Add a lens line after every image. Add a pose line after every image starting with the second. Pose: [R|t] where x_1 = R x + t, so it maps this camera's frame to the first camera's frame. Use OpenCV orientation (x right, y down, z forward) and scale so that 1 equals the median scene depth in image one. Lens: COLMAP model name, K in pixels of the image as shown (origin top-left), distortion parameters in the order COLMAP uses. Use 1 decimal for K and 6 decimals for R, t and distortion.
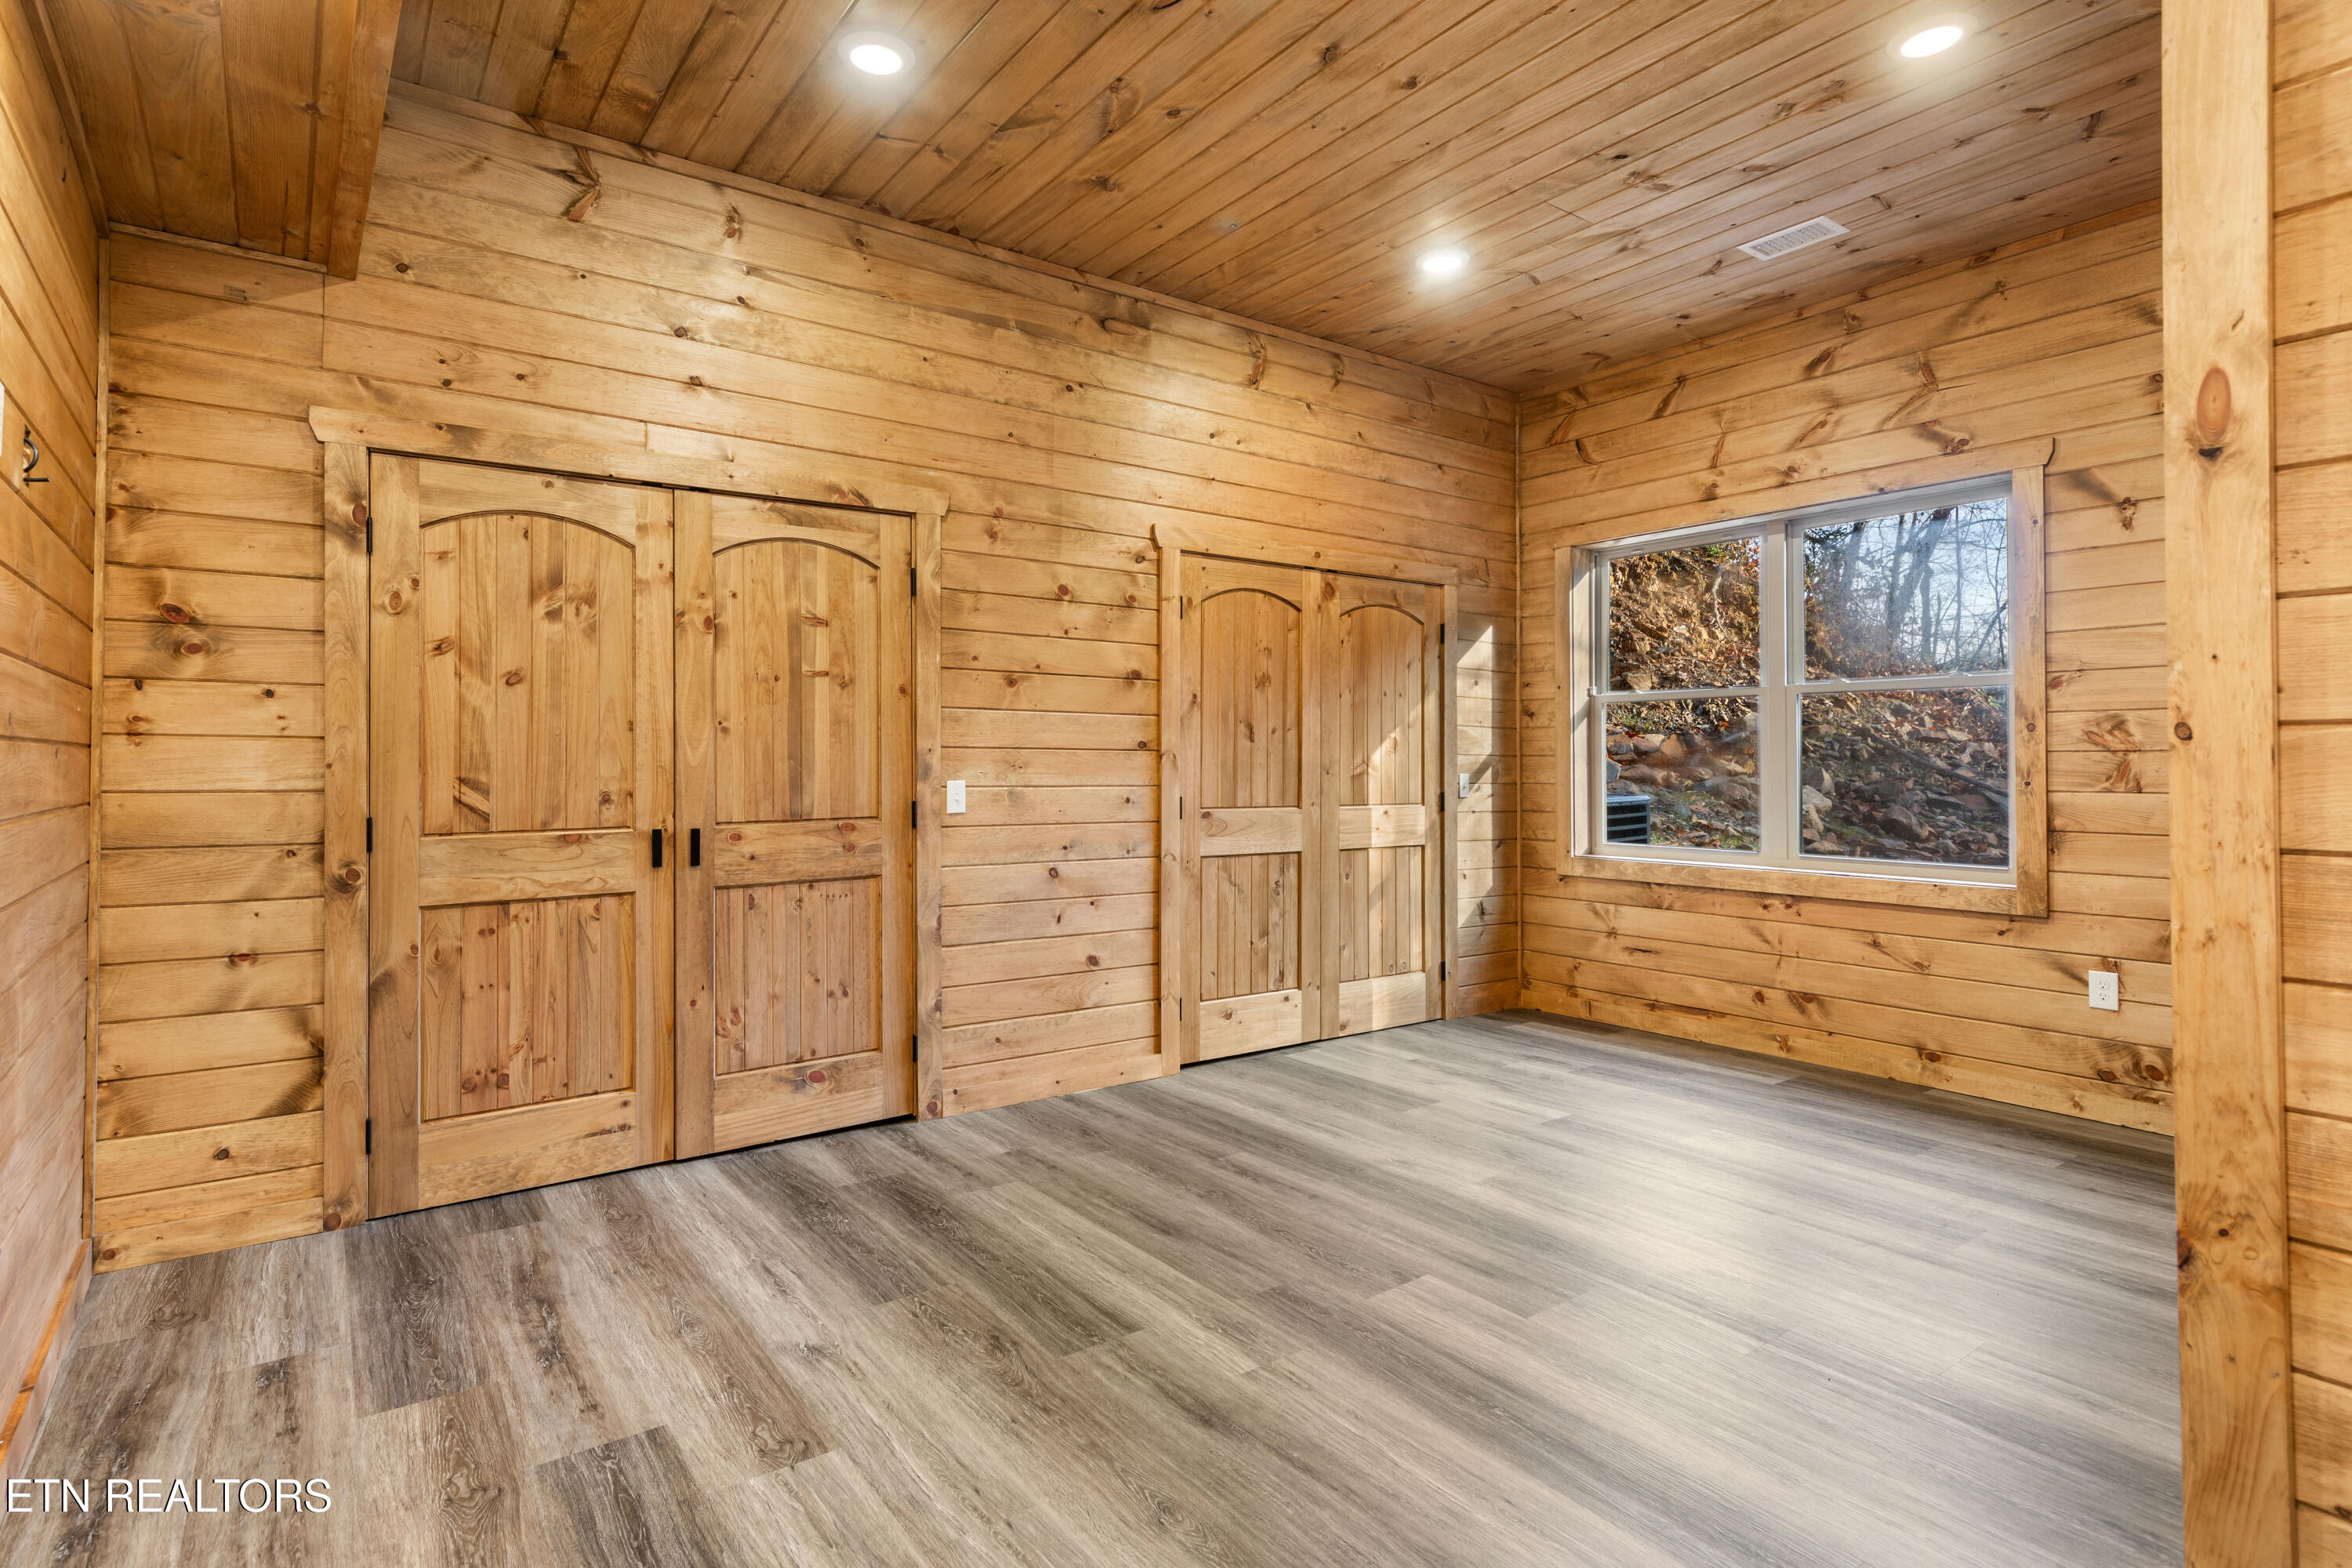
lens RADIAL K [[1222.3, 0, 1181.5], [0, 1222.3, 764.5], [0, 0, 1]] dist [0.009027, -0.000646]
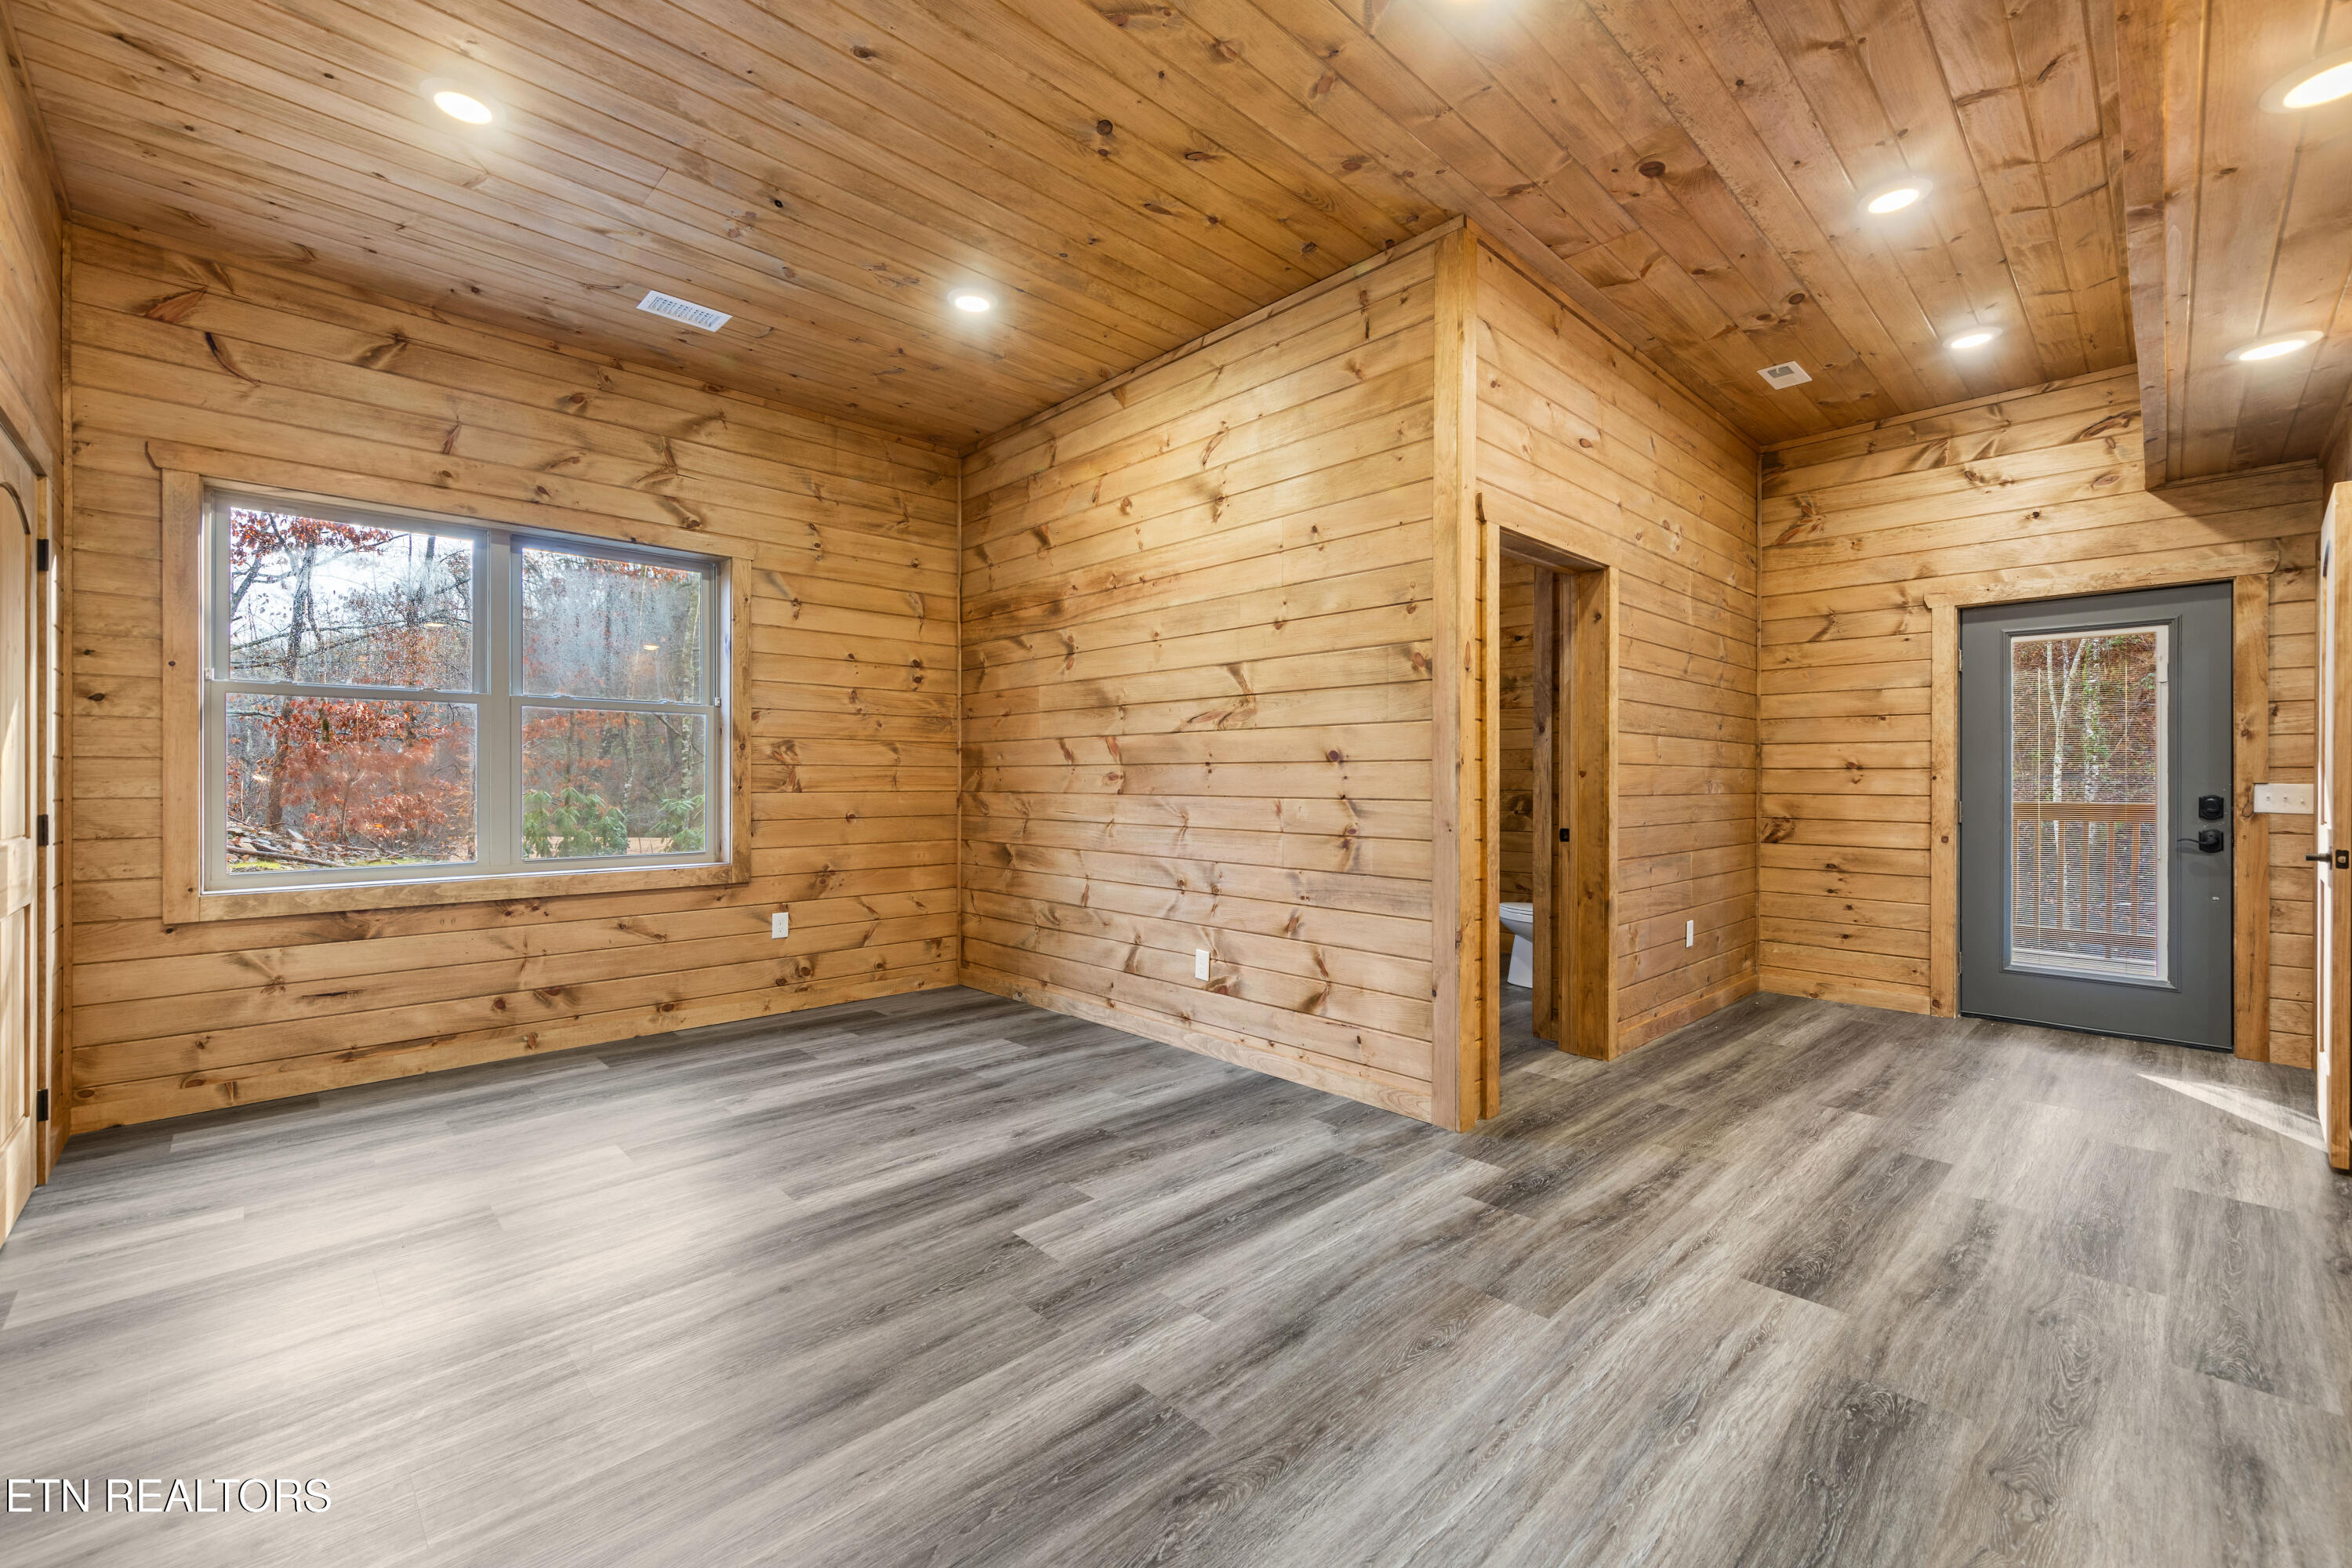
lens RADIAL K [[975.1, 0, 1178.0], [0, 975.1, 784.8], [0, 0, 1]] dist [0.008883, -0.000510]
pose [[-0.149832, -0.005631, 0.988695, -0.461020], [-0.000339, 0.999984, 0.005644, 0.006553], [-0.988711, 0.000510, -0.149832, 0.660017]]
